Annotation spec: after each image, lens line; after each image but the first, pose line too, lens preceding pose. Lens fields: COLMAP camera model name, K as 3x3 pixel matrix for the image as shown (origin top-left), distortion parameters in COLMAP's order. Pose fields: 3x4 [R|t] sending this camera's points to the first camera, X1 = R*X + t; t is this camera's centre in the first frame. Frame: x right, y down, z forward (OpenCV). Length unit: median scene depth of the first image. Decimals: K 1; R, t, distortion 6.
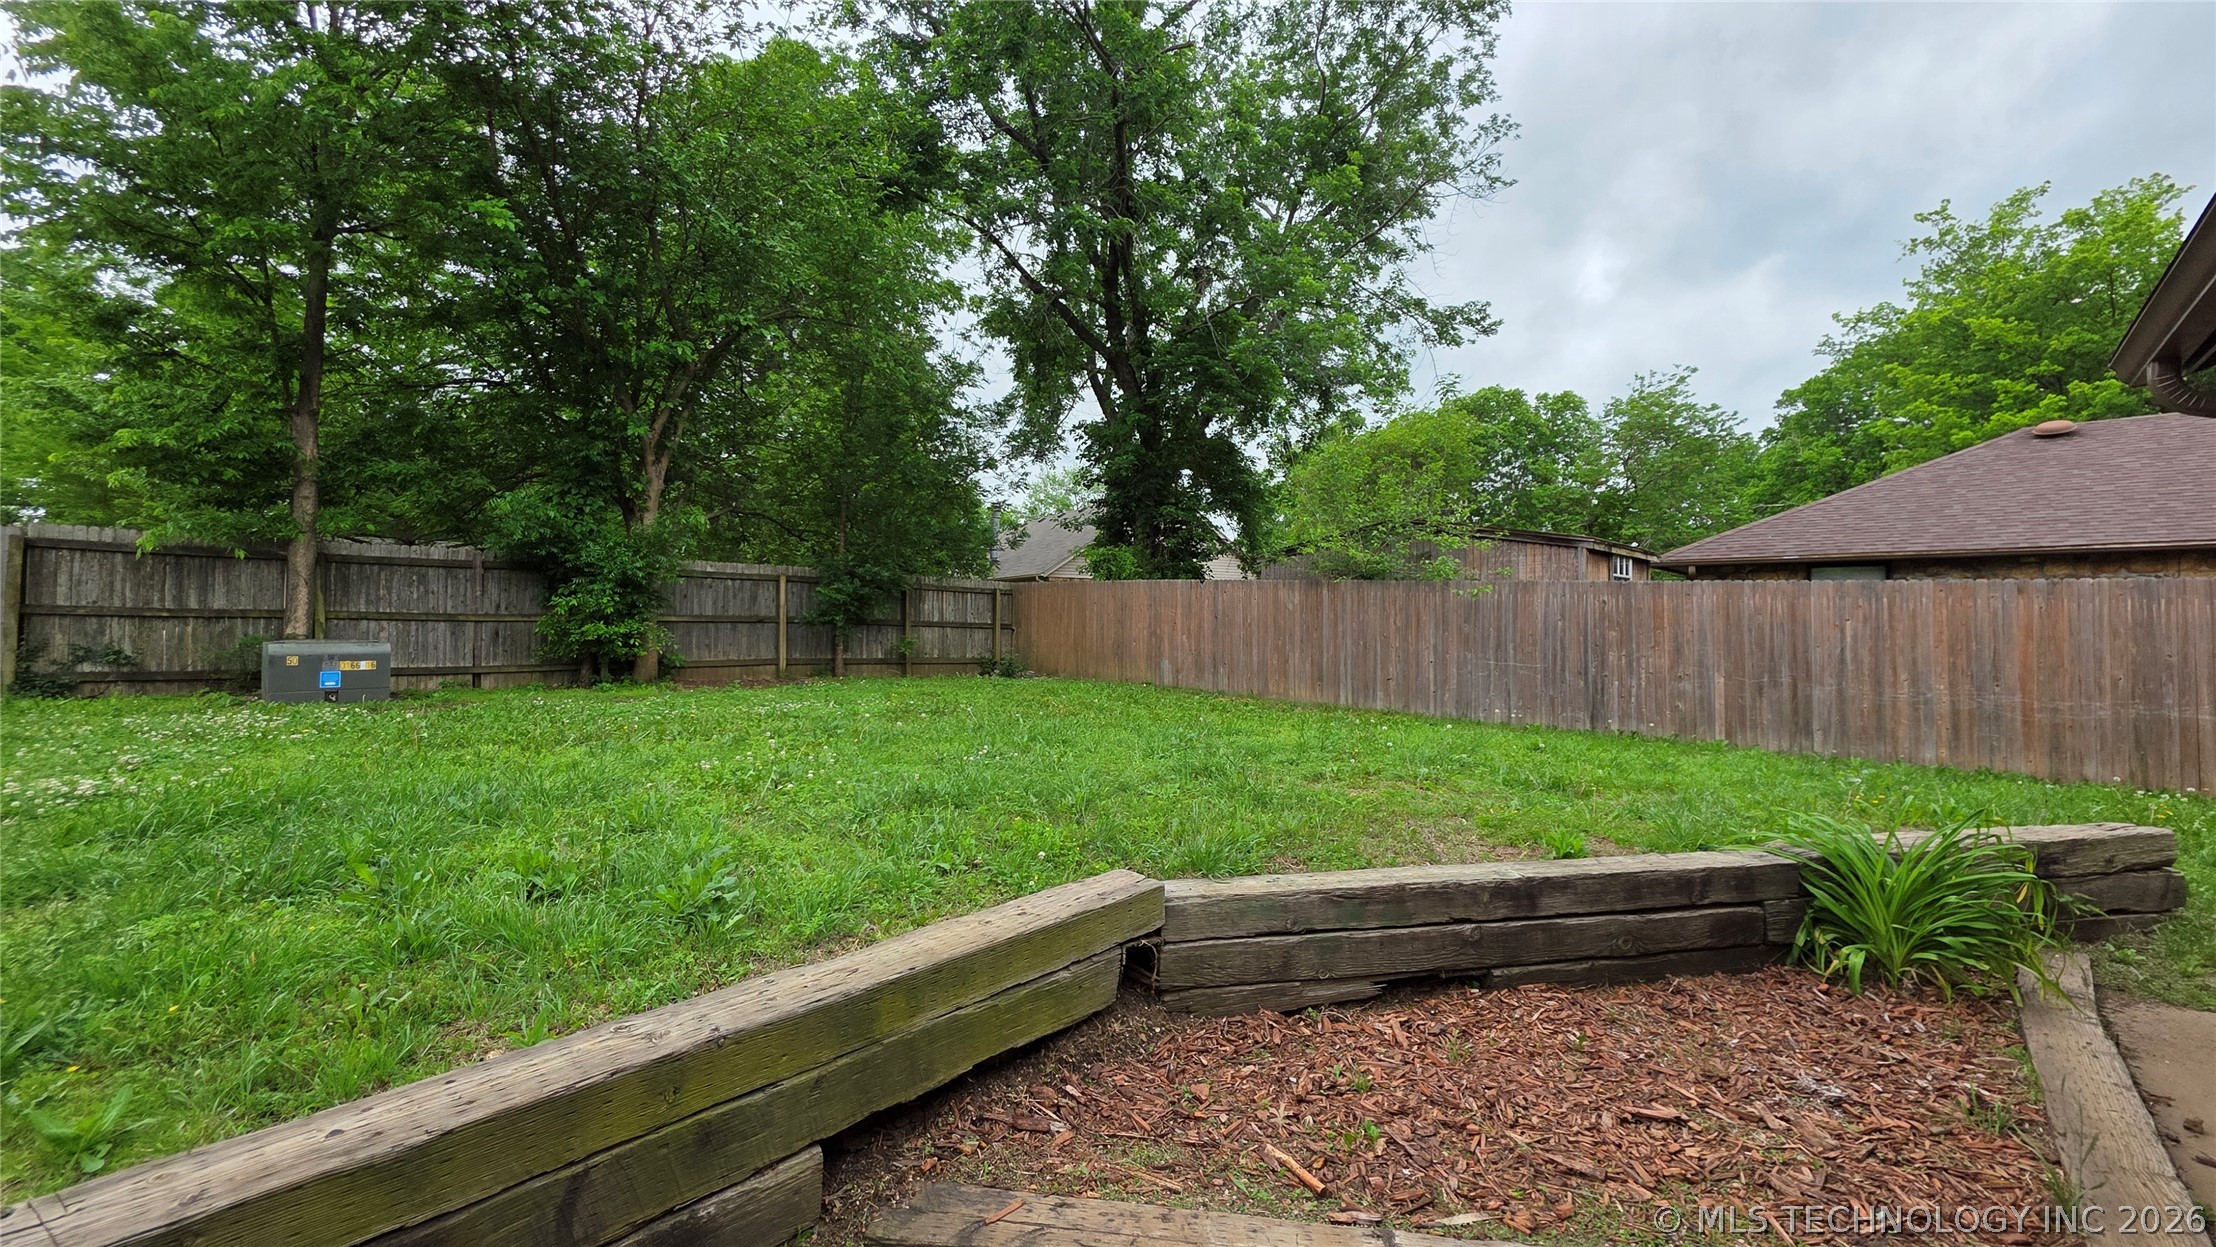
lens RADIAL K [[886.7, 0, 1109.3], [0, 886.7, 605.8], [0, 0, 1]] dist [-0.003179, 0.001193]
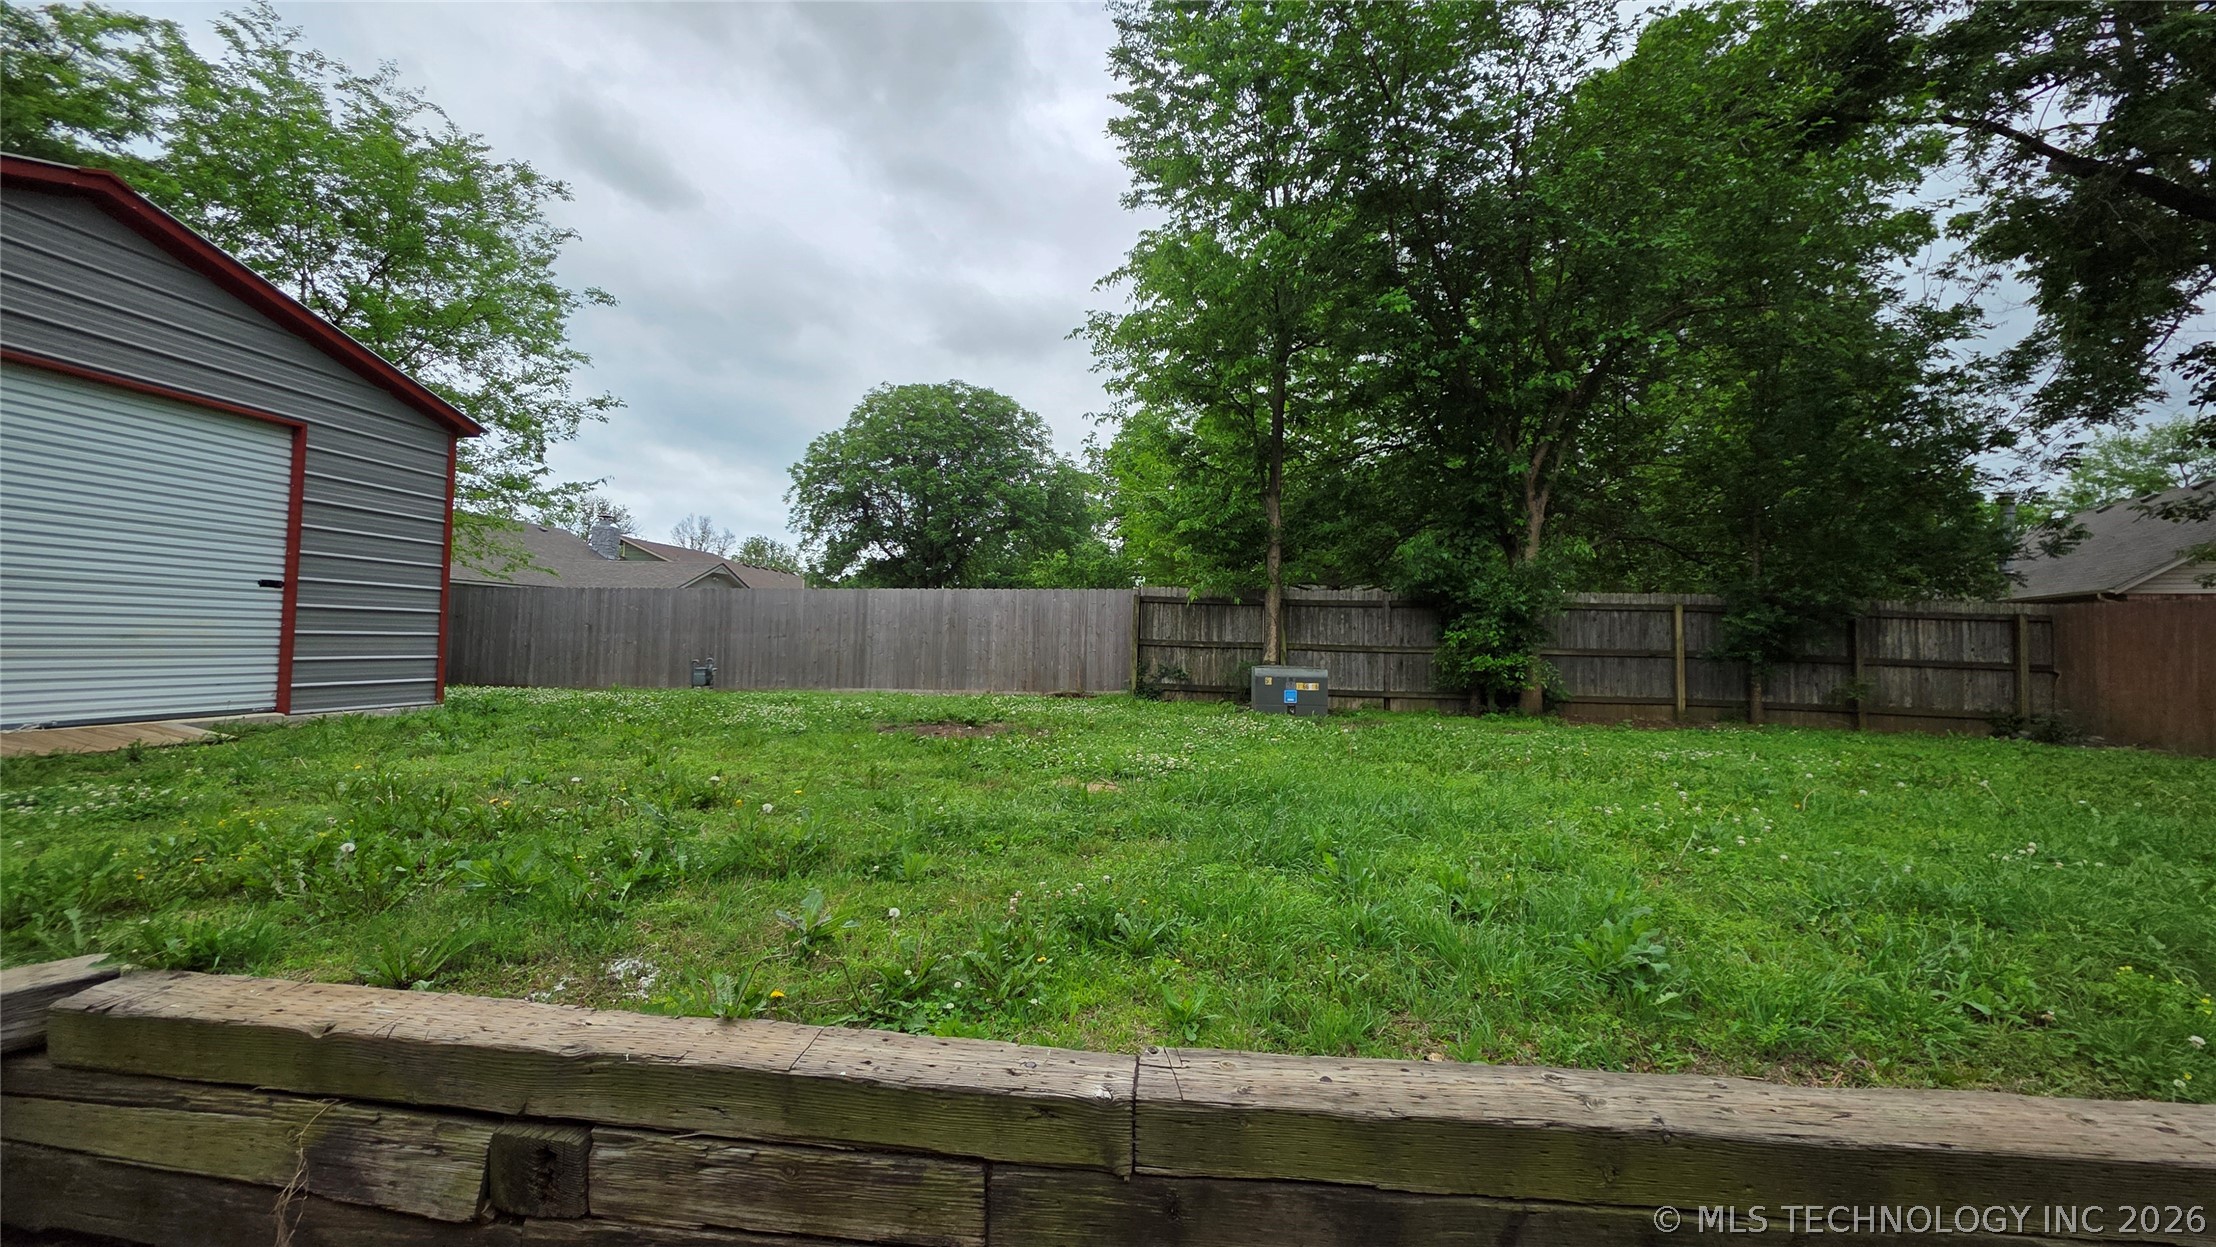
lens RADIAL K [[886.7, 0, 1102.9], [0, 886.7, 605.3], [0, 0, 1]] dist [-0.003179, 0.001193]
pose [[0.602474, -0.031360, -0.797522, -0.009860], [0.001357, 0.999267, -0.038268, -0.000711], [0.798137, 0.021973, 0.602075, 0.001906]]
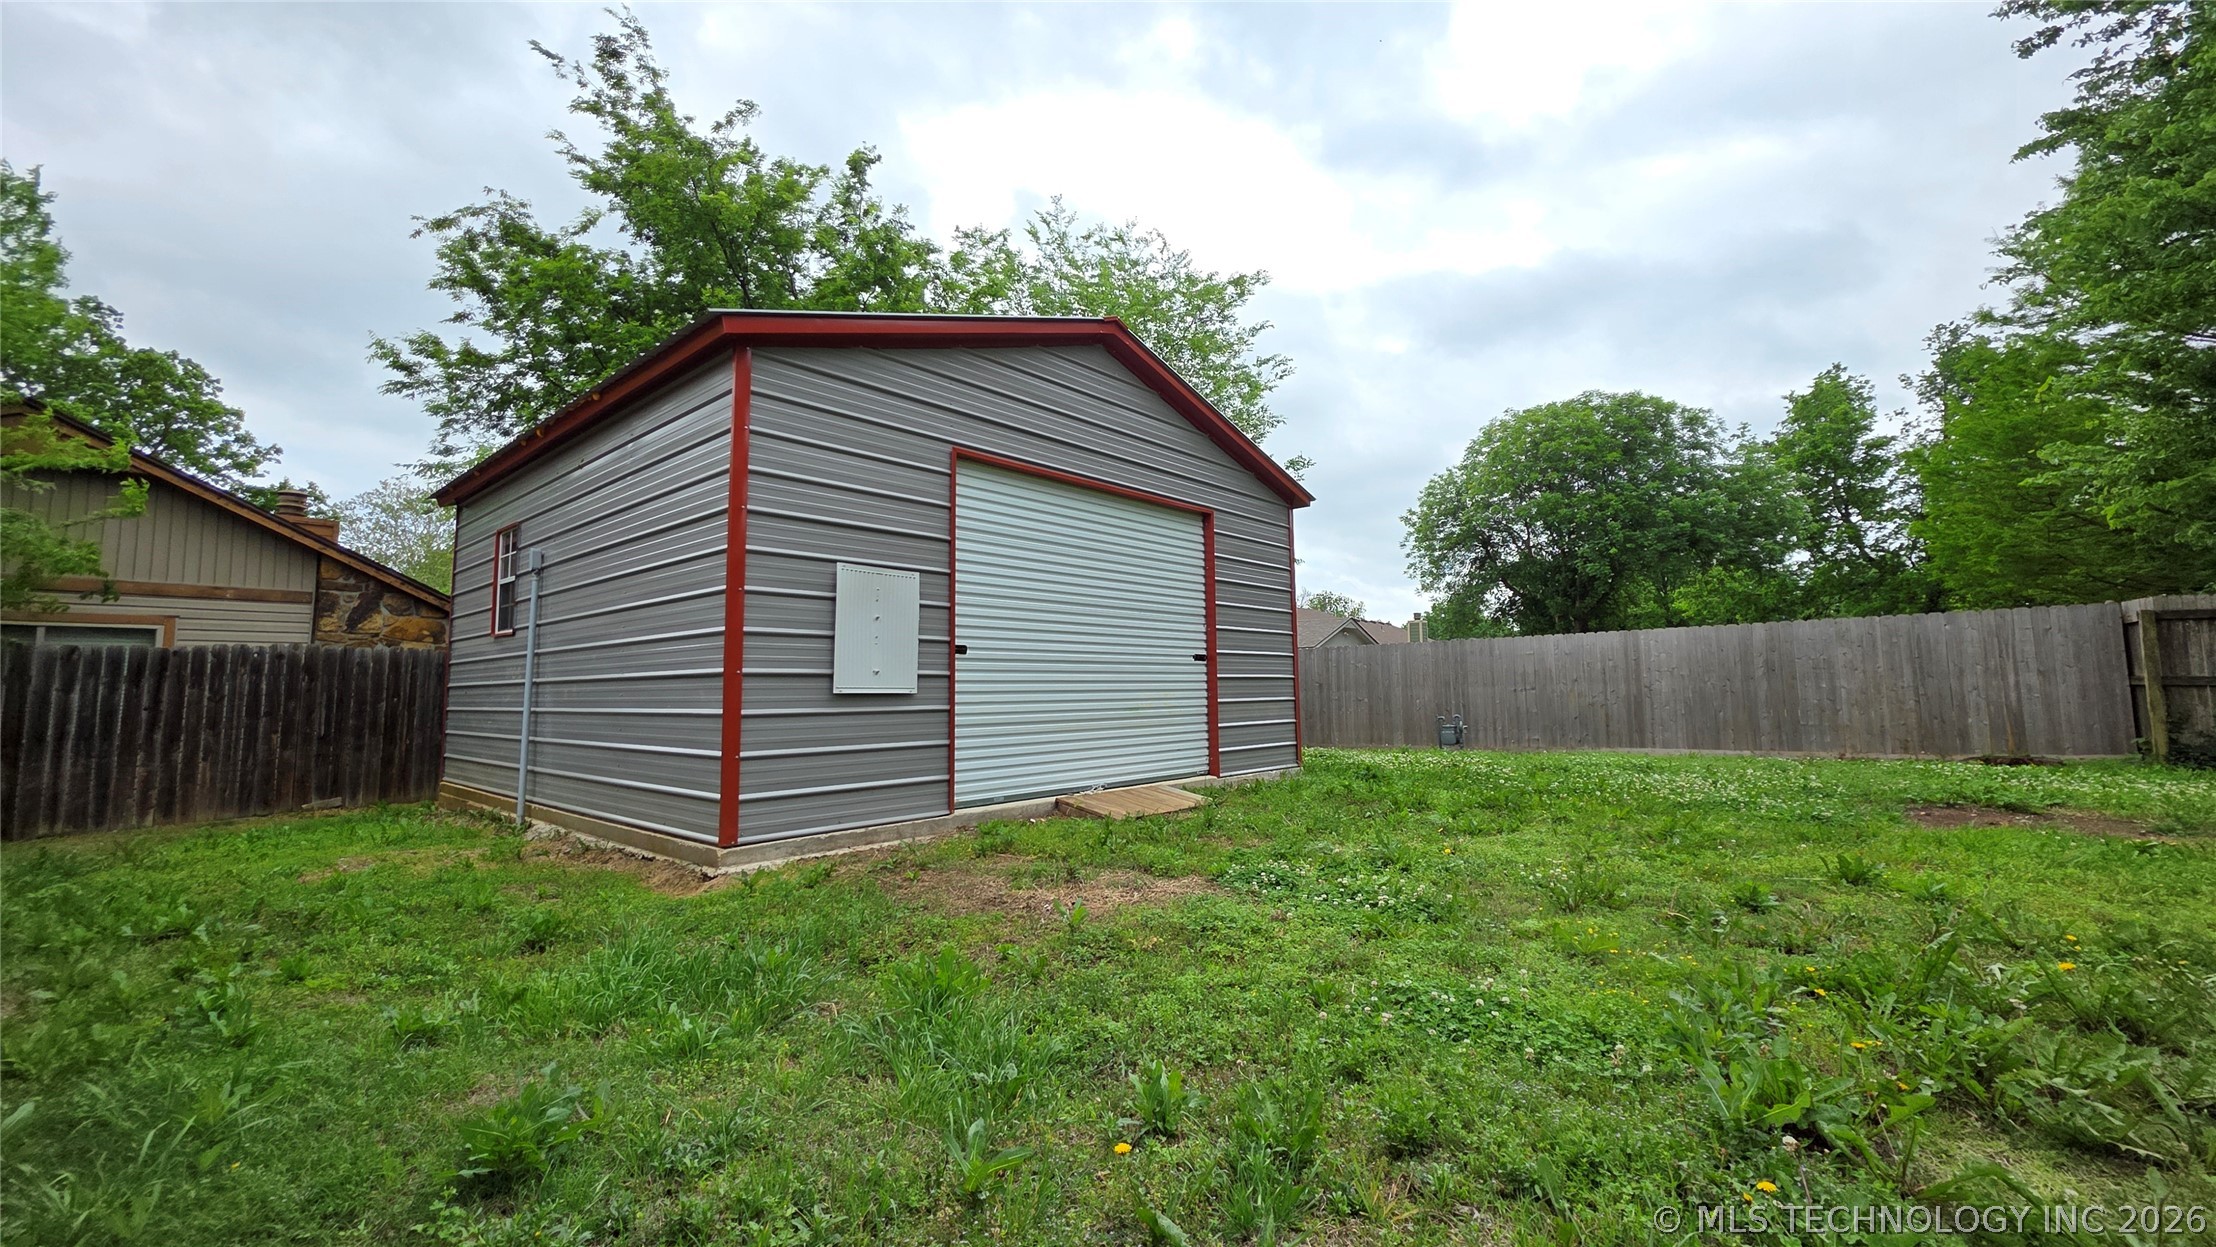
lens RADIAL K [[886.7, 0, 1104.6], [0, 886.7, 601.1], [0, 0, 1]] dist [-0.003179, 0.001193]
pose [[0.041744, -0.109055, -0.993159, -0.188566], [0.031540, 0.993674, -0.107786, -0.013019], [0.998630, -0.026825, 0.044920, -0.211591]]
